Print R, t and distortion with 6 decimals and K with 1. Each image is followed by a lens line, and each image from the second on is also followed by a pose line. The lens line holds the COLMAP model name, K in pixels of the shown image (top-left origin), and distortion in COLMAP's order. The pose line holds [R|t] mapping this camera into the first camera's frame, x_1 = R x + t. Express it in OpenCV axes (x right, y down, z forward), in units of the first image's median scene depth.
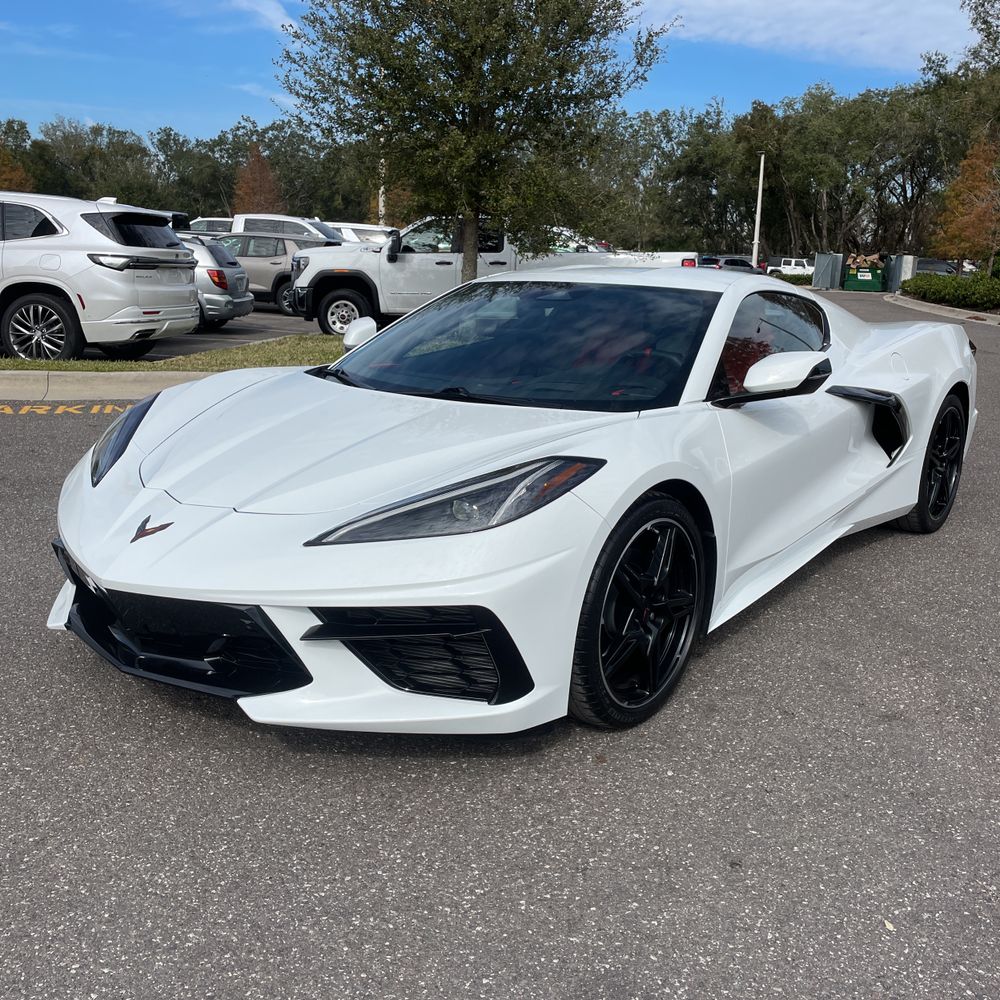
lens RADIAL K [[1006.4, 0, 510.2], [0, 1006.4, 495.8], [0, 0, 1]] dist [0.077530, -0.105768]
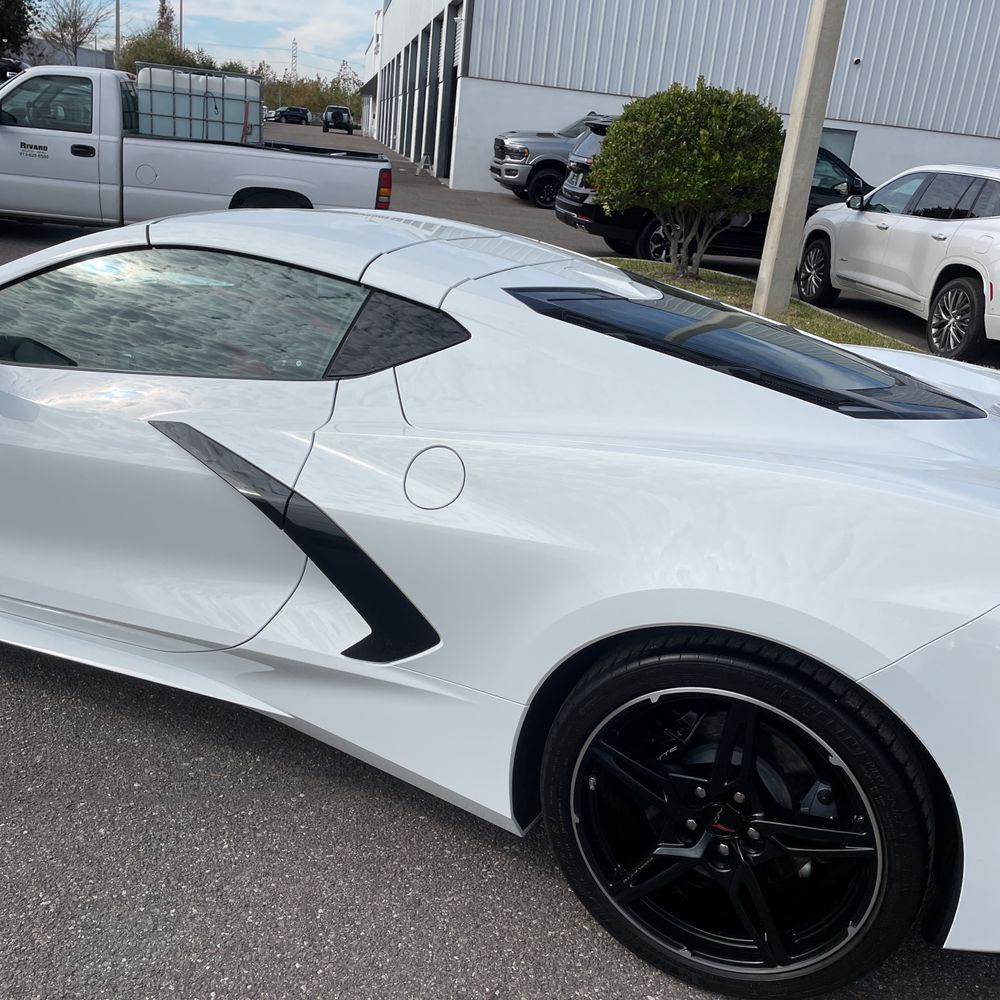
lens RADIAL K [[1004.6, 0, 501.0], [0, 1004.6, 481.6], [0, 0, 1]] dist [0.084507, -0.112858]
pose [[0.244444, 0.300612, -0.921889, 0.300696], [-0.316016, 0.923522, 0.217351, -0.086749], [0.916723, 0.238201, 0.320747, 0.331057]]
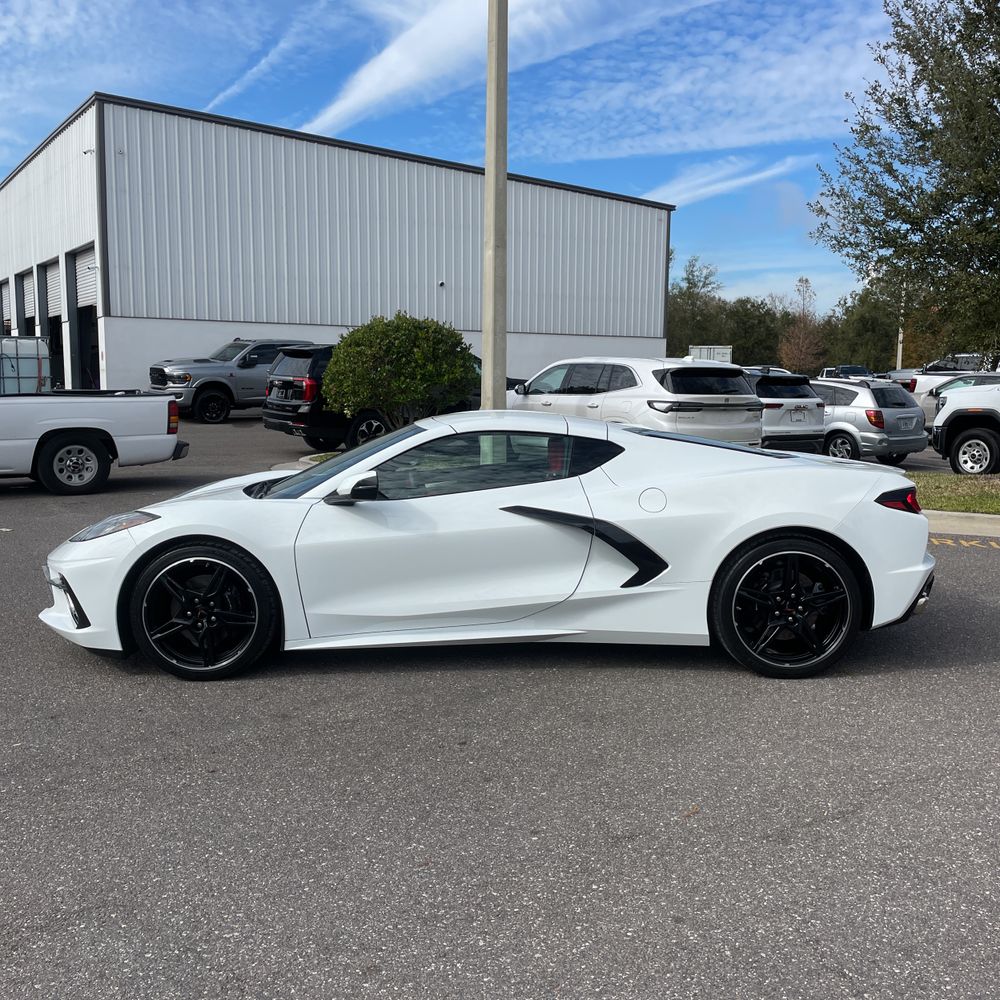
lens RADIAL K [[1002.8, 0, 512.0], [0, 1002.8, 486.4], [0, 0, 1]] dist [0.101601, -0.150215]
pose [[0.630013, 0.056522, -0.774525, 0.425451], [-0.165953, 0.984108, -0.063173, -0.017598], [0.758646, 0.168335, 0.629381, 0.070429]]
